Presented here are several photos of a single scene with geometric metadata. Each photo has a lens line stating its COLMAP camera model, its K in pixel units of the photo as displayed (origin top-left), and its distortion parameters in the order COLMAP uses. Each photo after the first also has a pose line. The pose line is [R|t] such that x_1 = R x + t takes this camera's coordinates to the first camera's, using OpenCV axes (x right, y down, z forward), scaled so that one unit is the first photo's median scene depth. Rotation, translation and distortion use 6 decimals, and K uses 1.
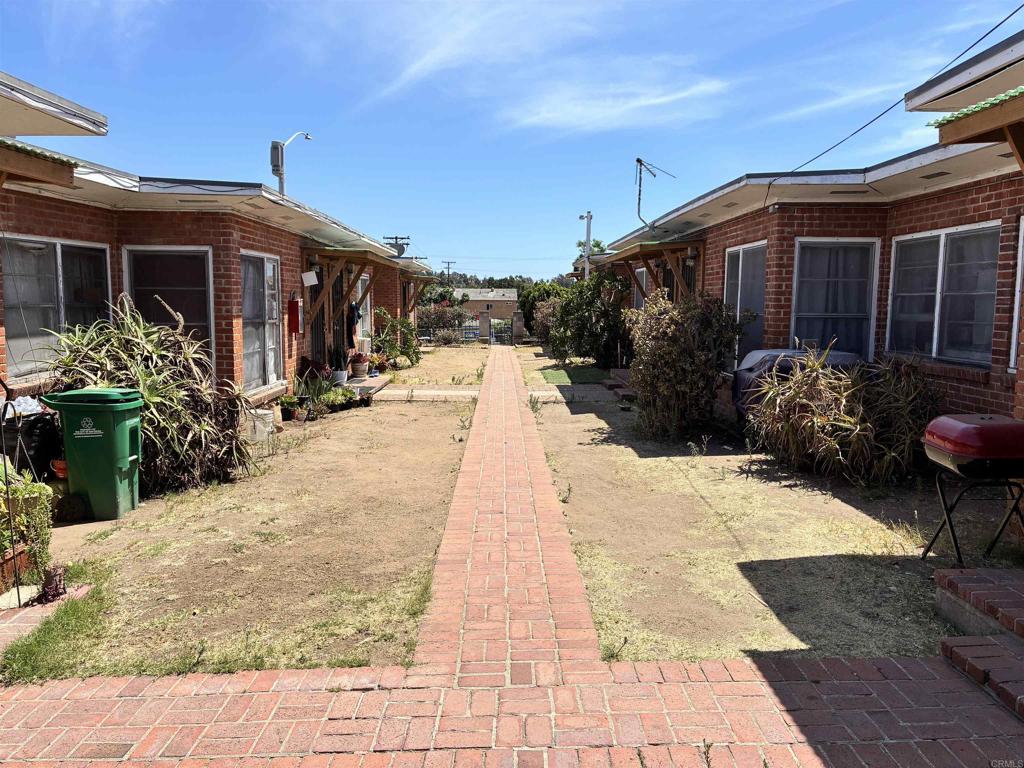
lens RADIAL K [[779.2, 0, 513.9], [0, 779.2, 387.4], [0, 0, 1]] dist [0.058210, -0.073153]
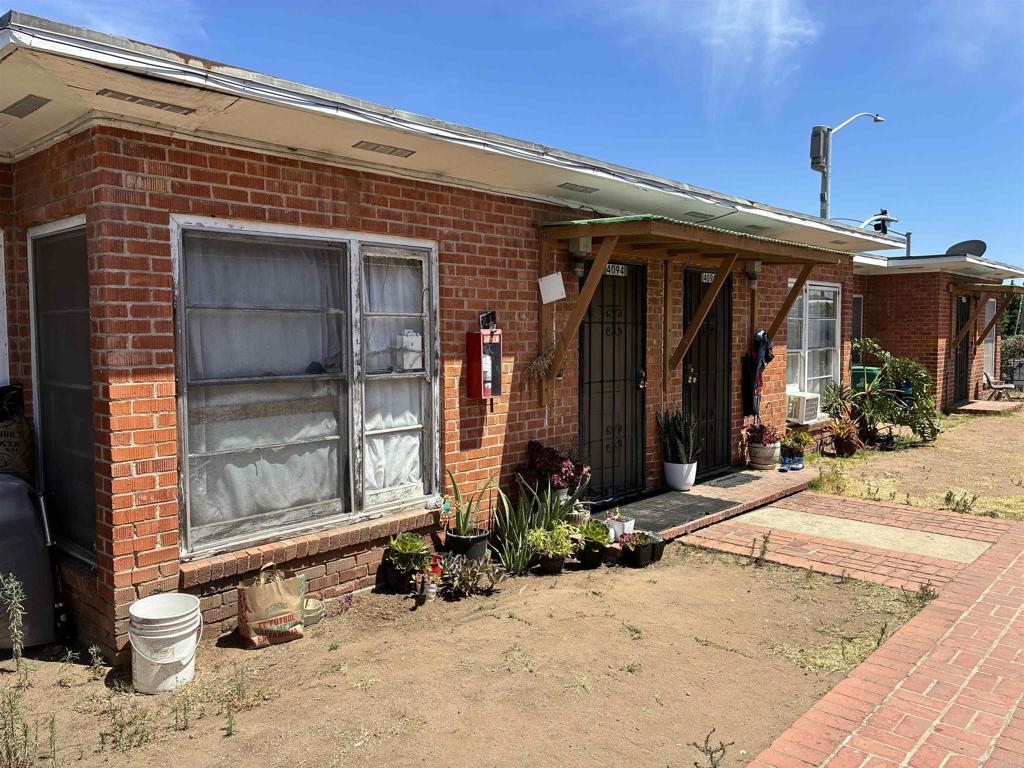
lens RADIAL K [[779.2, 0, 518.3], [0, 779.2, 386.1], [0, 0, 1]] dist [0.058210, -0.073153]
pose [[0.728694, 0.037891, -0.683791, 0.064162], [-0.063868, 0.997877, -0.012767, -0.066718], [0.681855, 0.052976, 0.729567, 0.607260]]
